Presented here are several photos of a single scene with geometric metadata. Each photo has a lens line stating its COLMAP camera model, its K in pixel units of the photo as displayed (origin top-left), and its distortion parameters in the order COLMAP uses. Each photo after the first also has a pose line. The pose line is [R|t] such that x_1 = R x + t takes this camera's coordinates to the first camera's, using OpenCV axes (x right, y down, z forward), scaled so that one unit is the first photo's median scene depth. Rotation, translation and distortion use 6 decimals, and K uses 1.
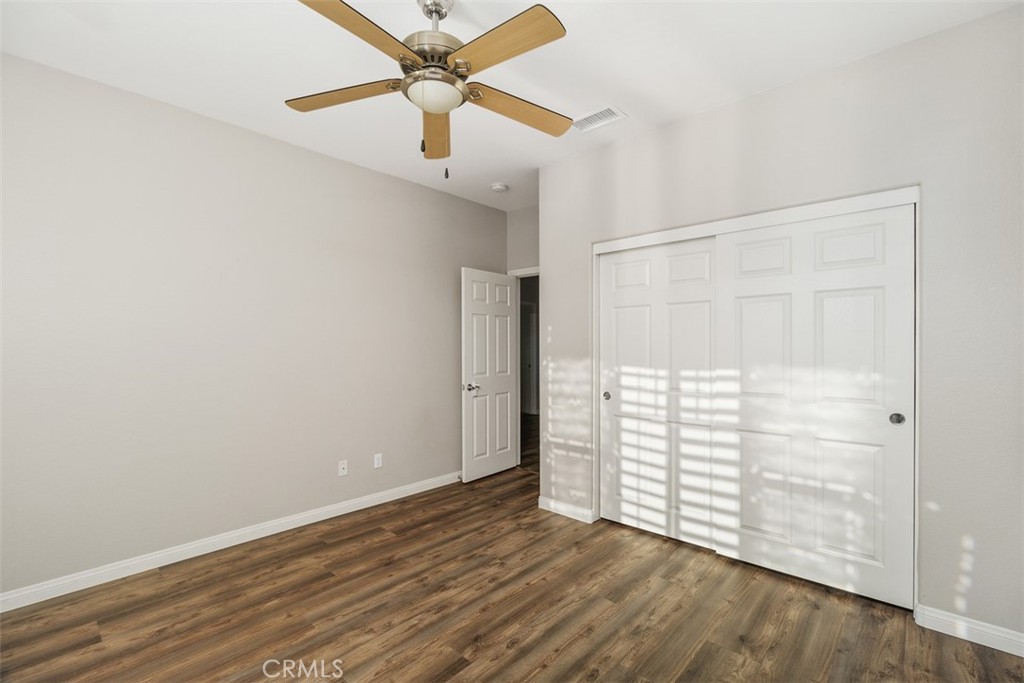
lens RADIAL K [[445.2, 0, 512.4], [0, 445.2, 342.8], [0, 0, 1]] dist [-0.000011, 0.000060]
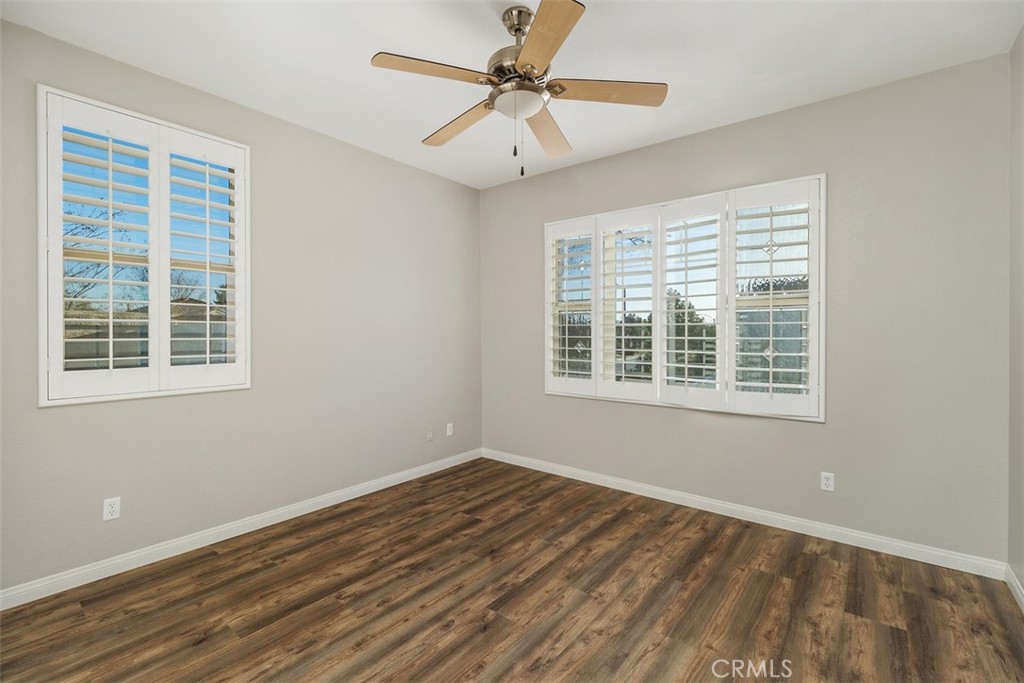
lens RADIAL K [[445.2, 0, 511.9], [0, 445.2, 336.1], [0, 0, 1]] dist [-0.000011, 0.000060]
pose [[-0.997833, 0.000395, -0.065791, -0.075511], [-0.000133, 0.999968, 0.008031, 0.016905], [0.065792, 0.008023, -0.997801, 1.958923]]
